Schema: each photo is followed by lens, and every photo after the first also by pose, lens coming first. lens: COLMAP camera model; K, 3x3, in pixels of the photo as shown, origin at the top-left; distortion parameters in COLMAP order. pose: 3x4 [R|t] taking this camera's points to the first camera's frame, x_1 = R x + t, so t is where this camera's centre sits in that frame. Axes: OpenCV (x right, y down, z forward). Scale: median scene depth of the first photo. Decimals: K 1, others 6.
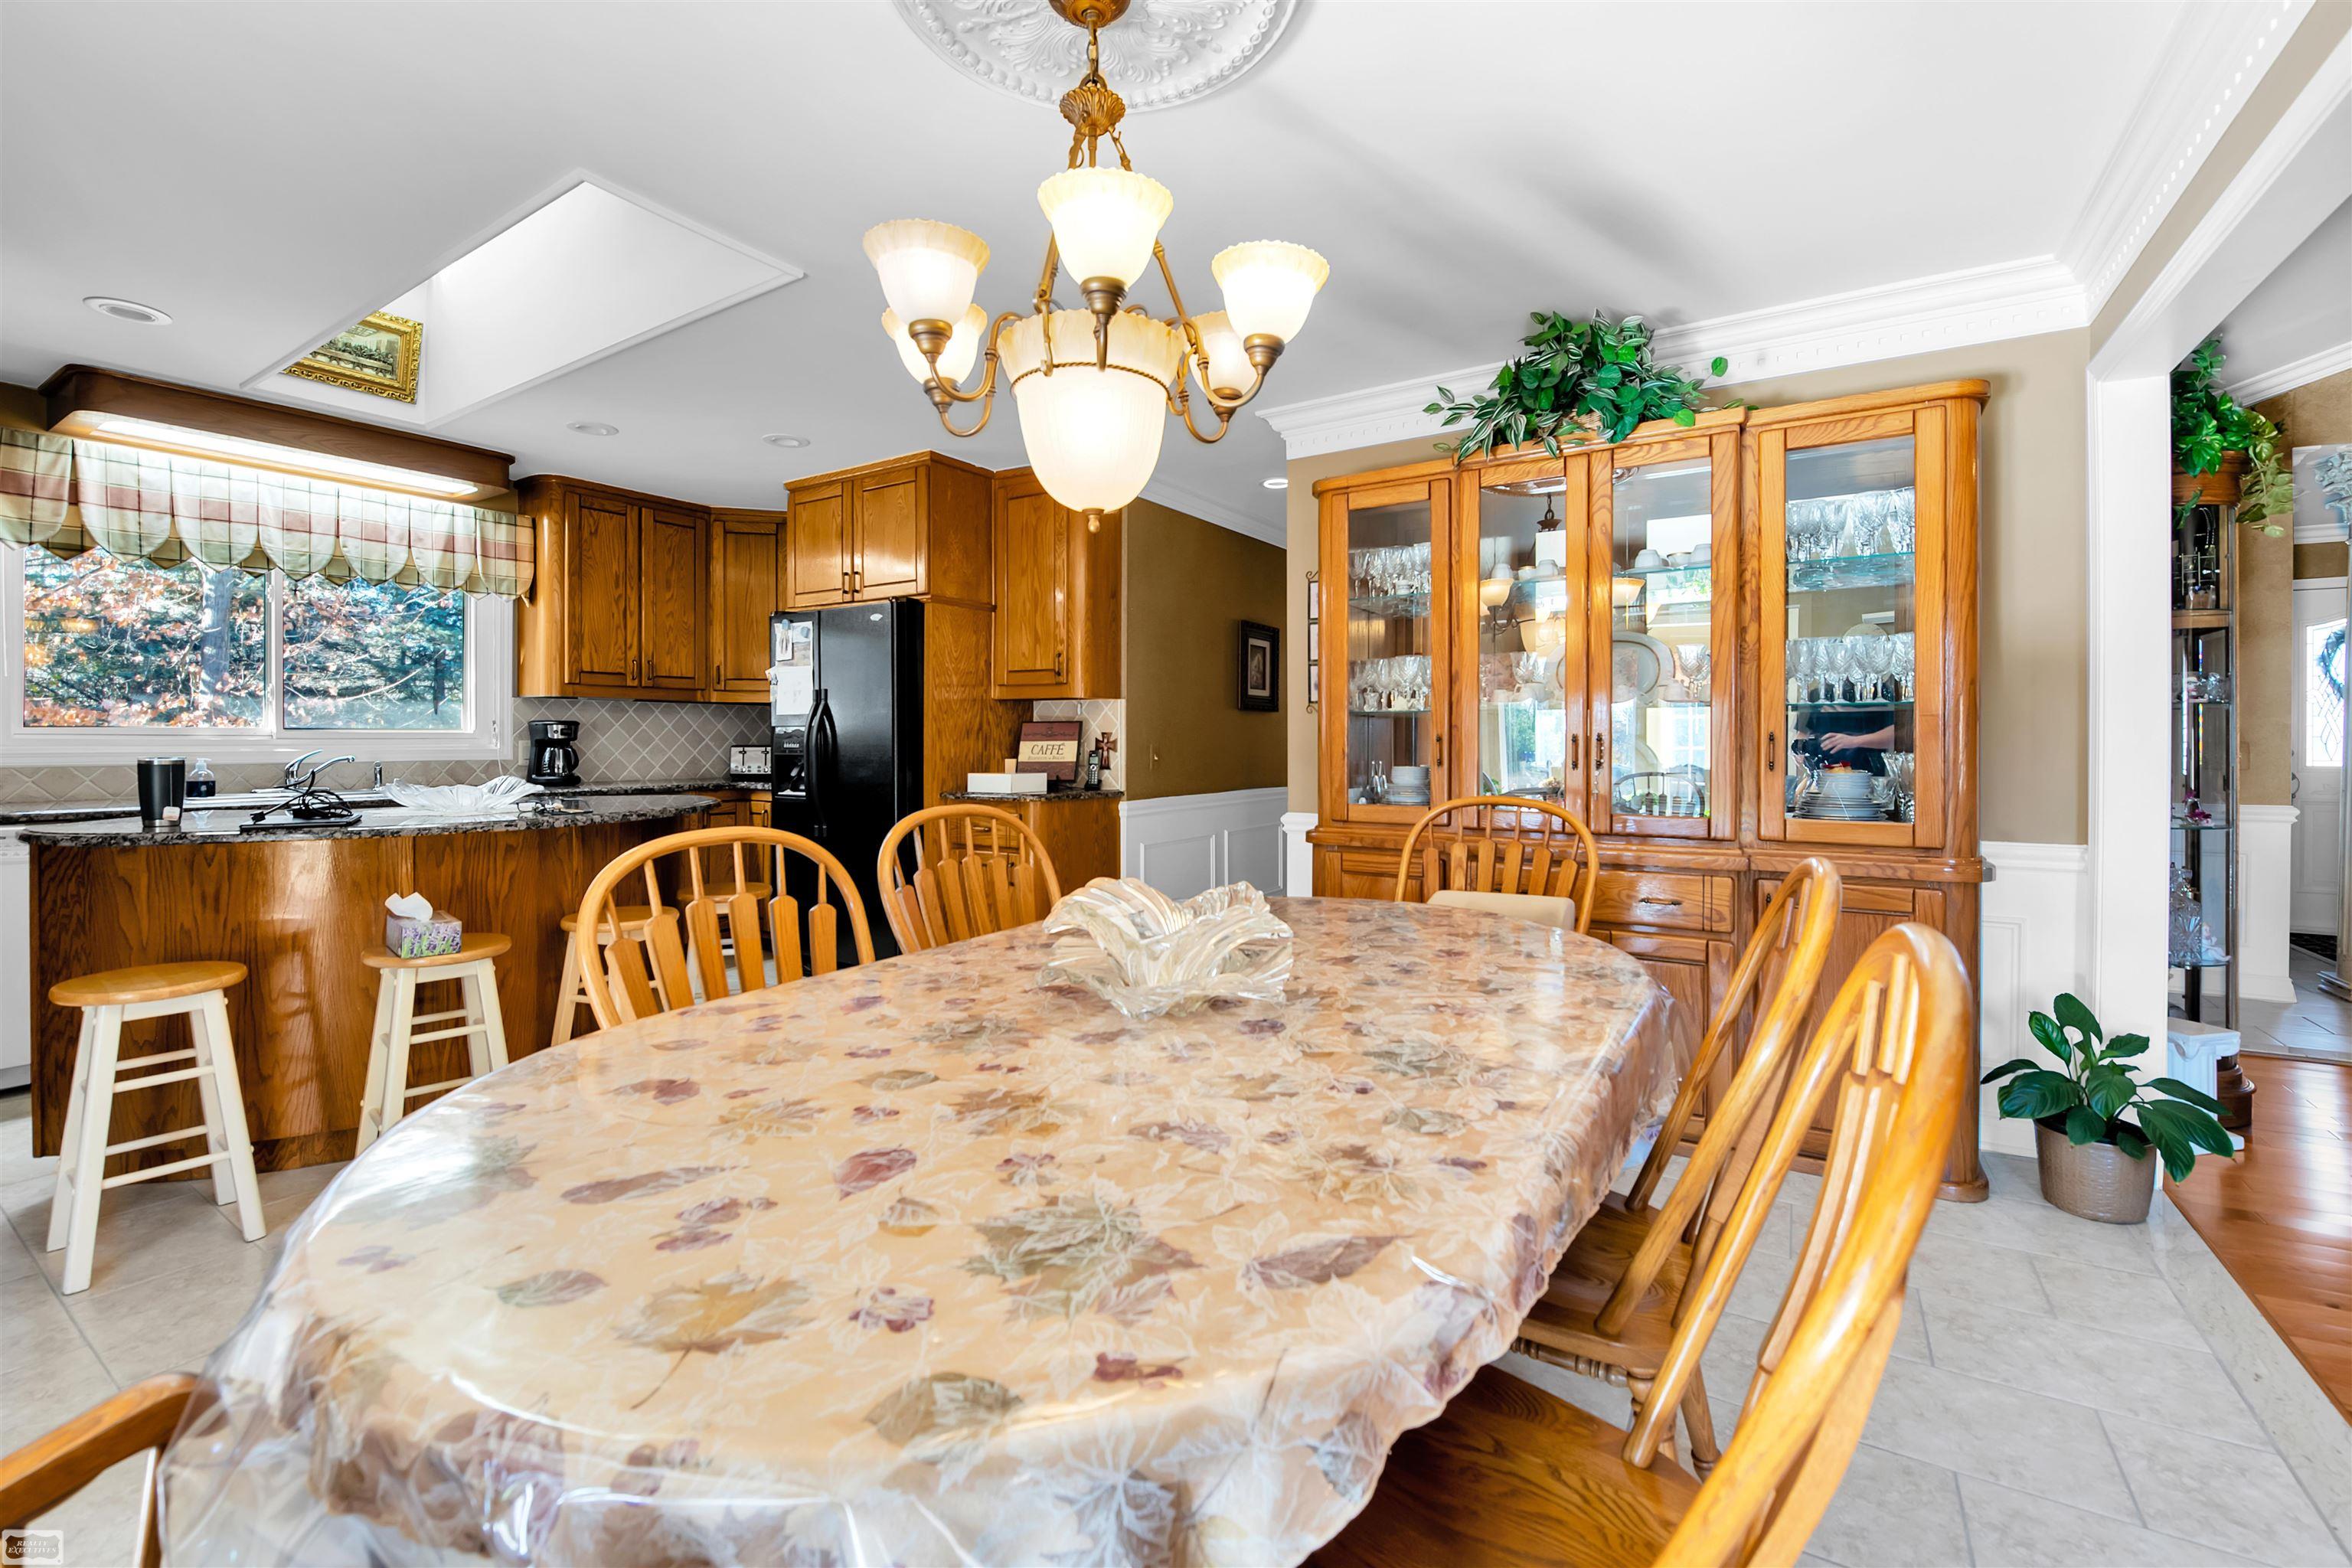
lens RADIAL K [[969.8, 0, 1173.7], [0, 969.8, 749.4], [0, 0, 1]] dist [-0.009248, -0.002688]
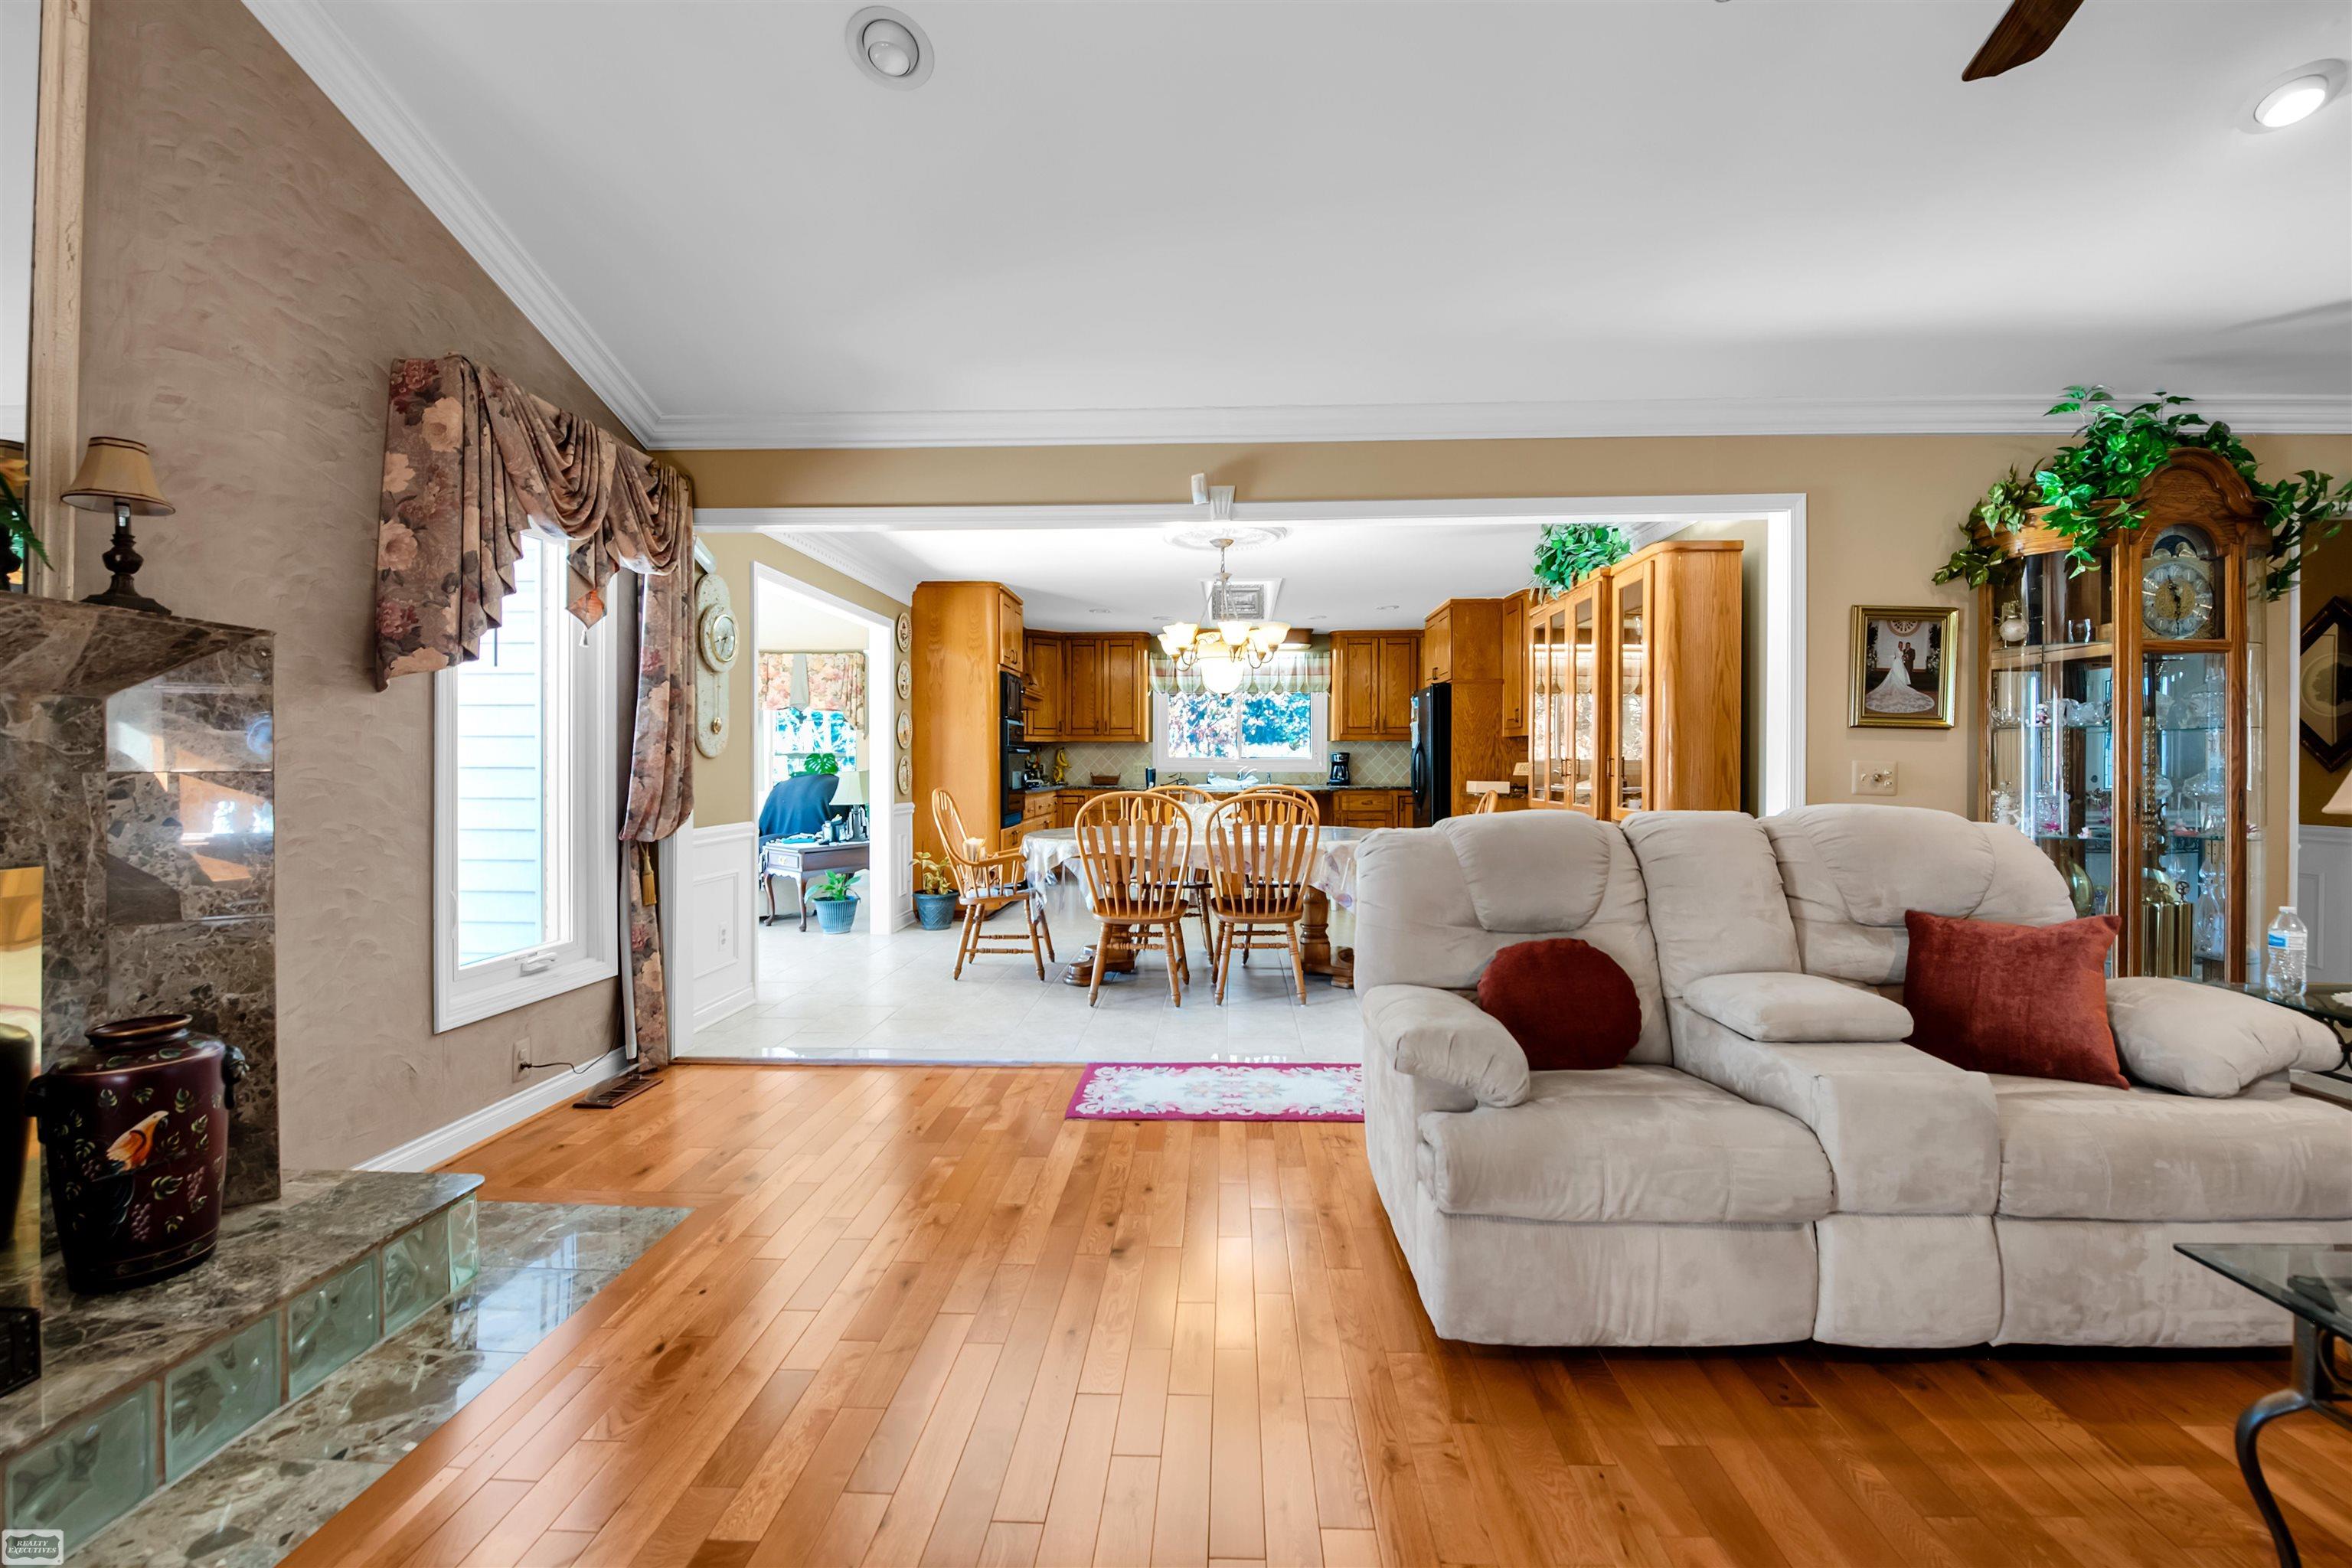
lens RADIAL K [[969.8, 0, 1184.2], [0, 969.8, 764.3], [0, 0, 1]] dist [-0.009248, -0.002688]
pose [[0.494621, 0.000665, -0.869109, 0.985218], [-0.009446, 0.999945, -0.004610, 0.006372], [0.869058, 0.010490, 0.494600, -0.275999]]
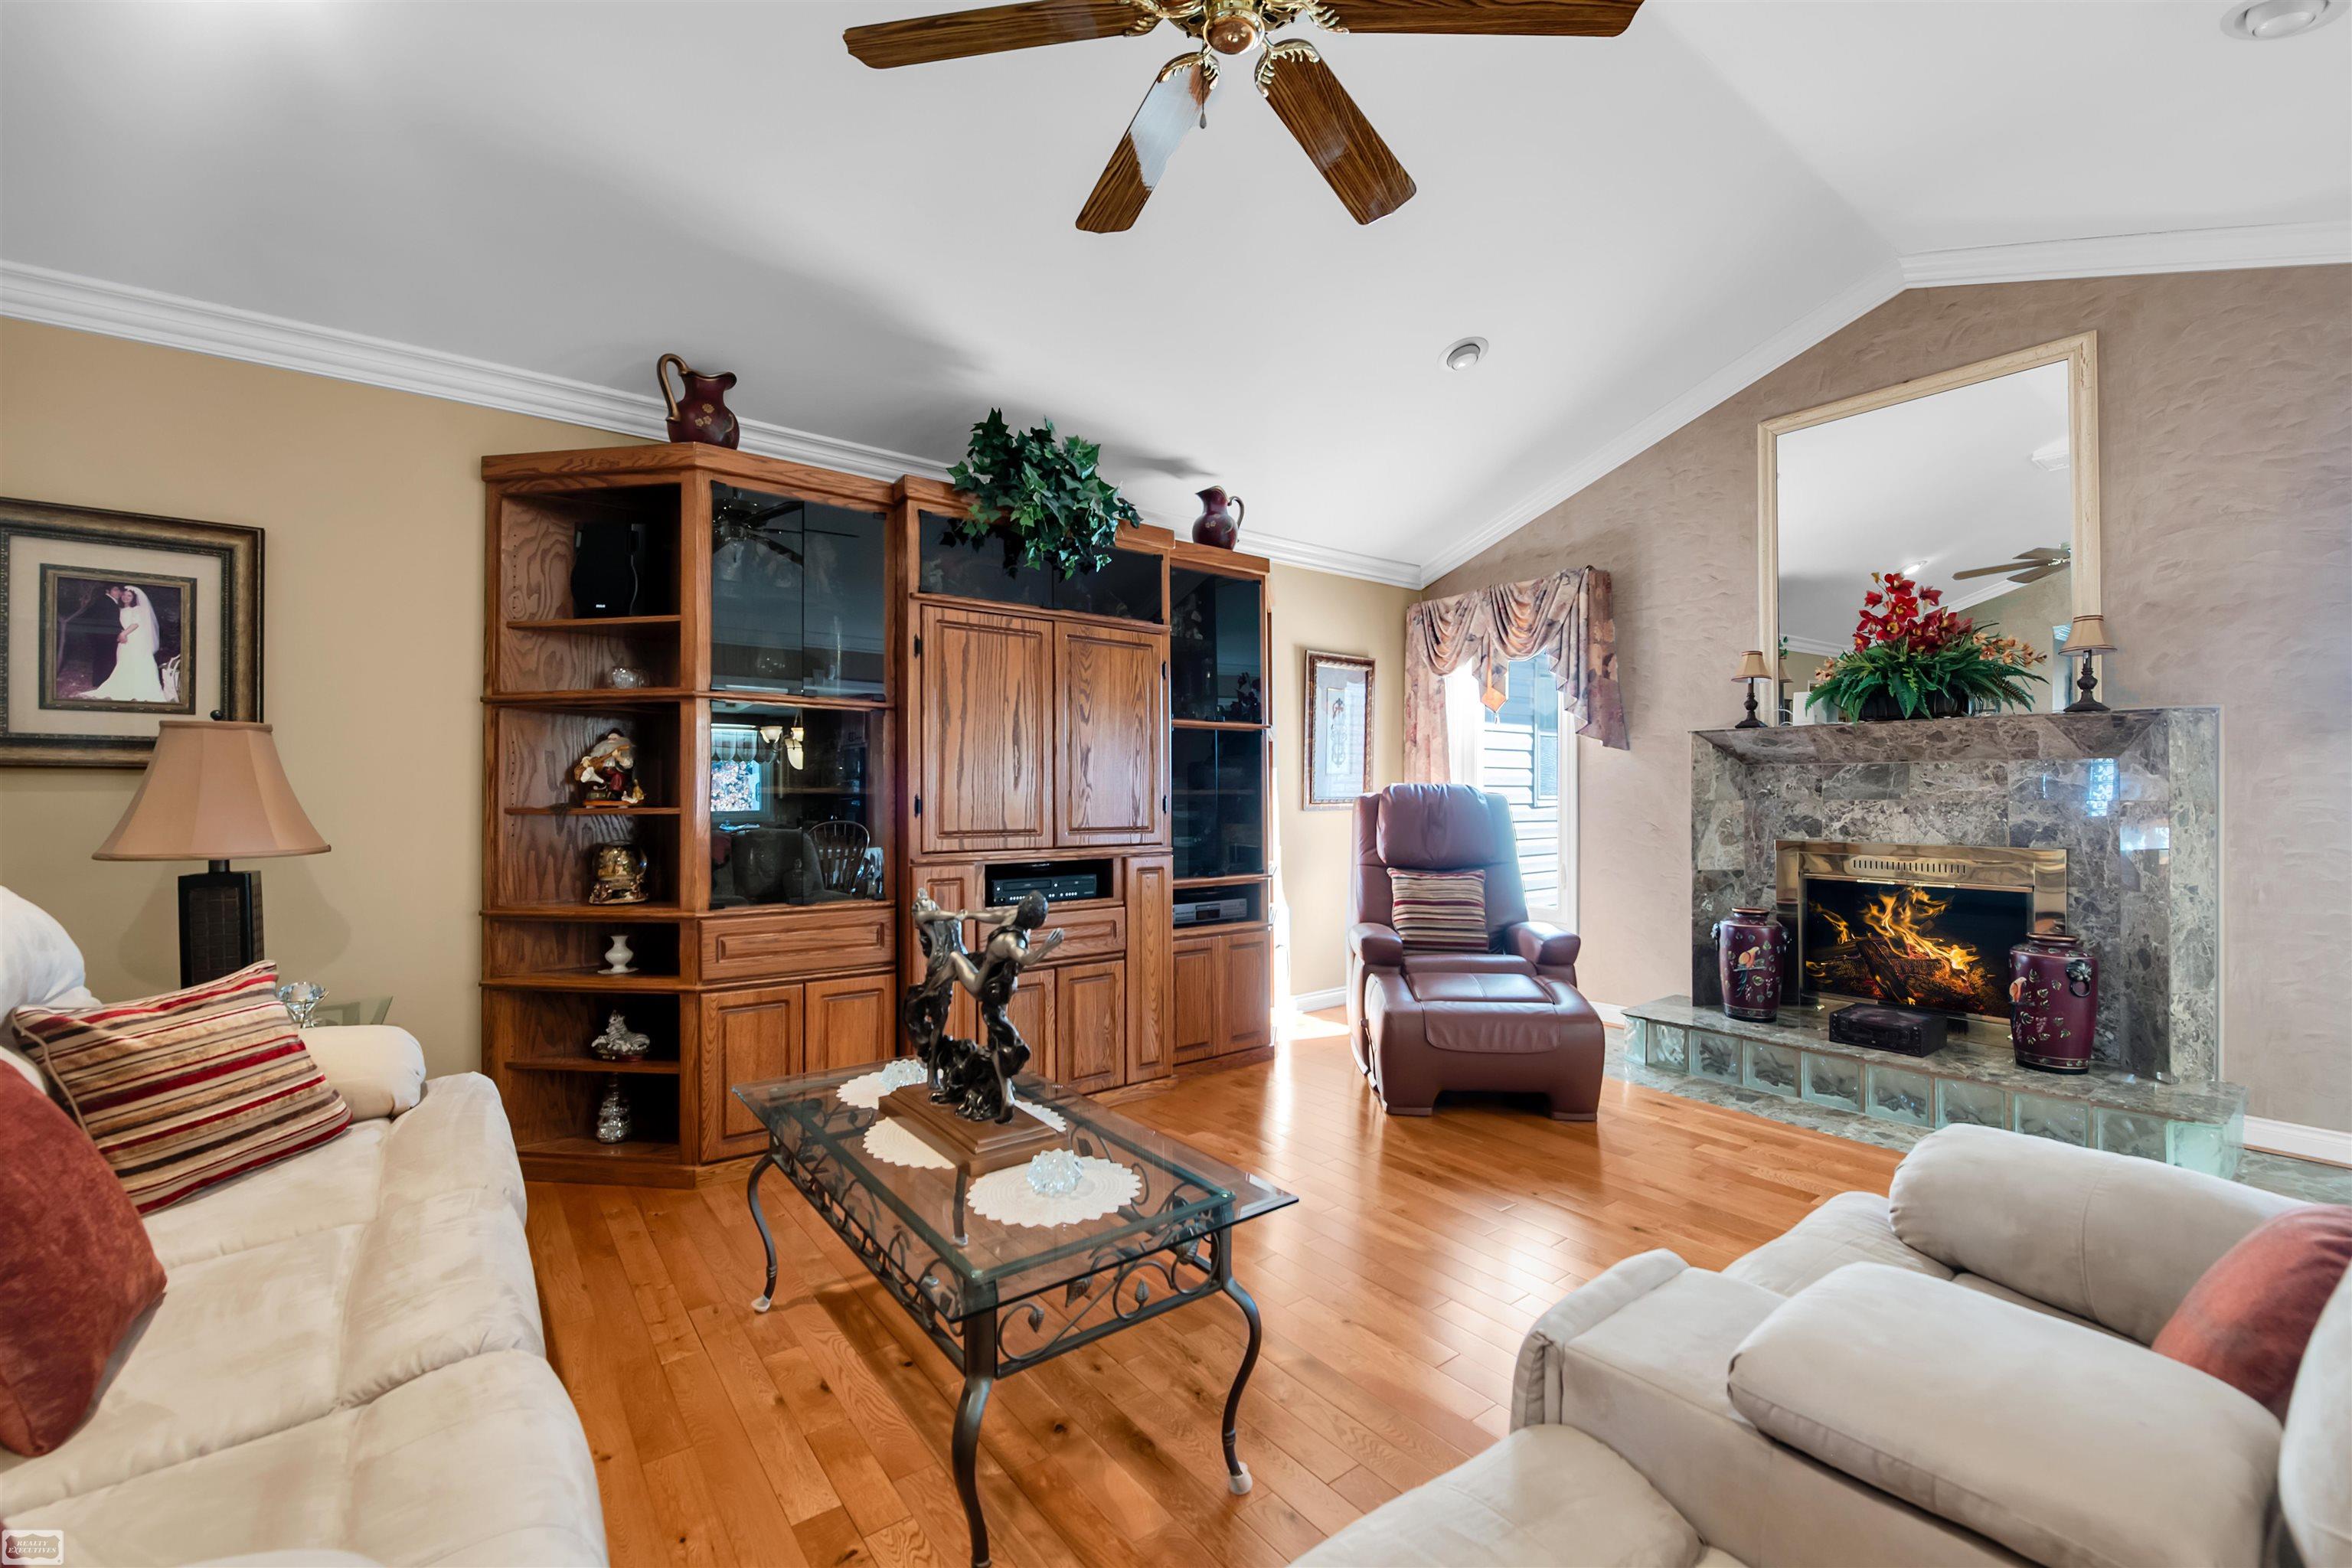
lens RADIAL K [[969.8, 0, 1169.9], [0, 969.8, 788.3], [0, 0, 1]] dist [-0.009248, -0.002688]
pose [[-0.939567, 0.003649, 0.342347, 0.815720], [0.005094, 0.999982, 0.003323, -0.003335], [-0.342328, 0.004866, -0.939568, 0.464118]]
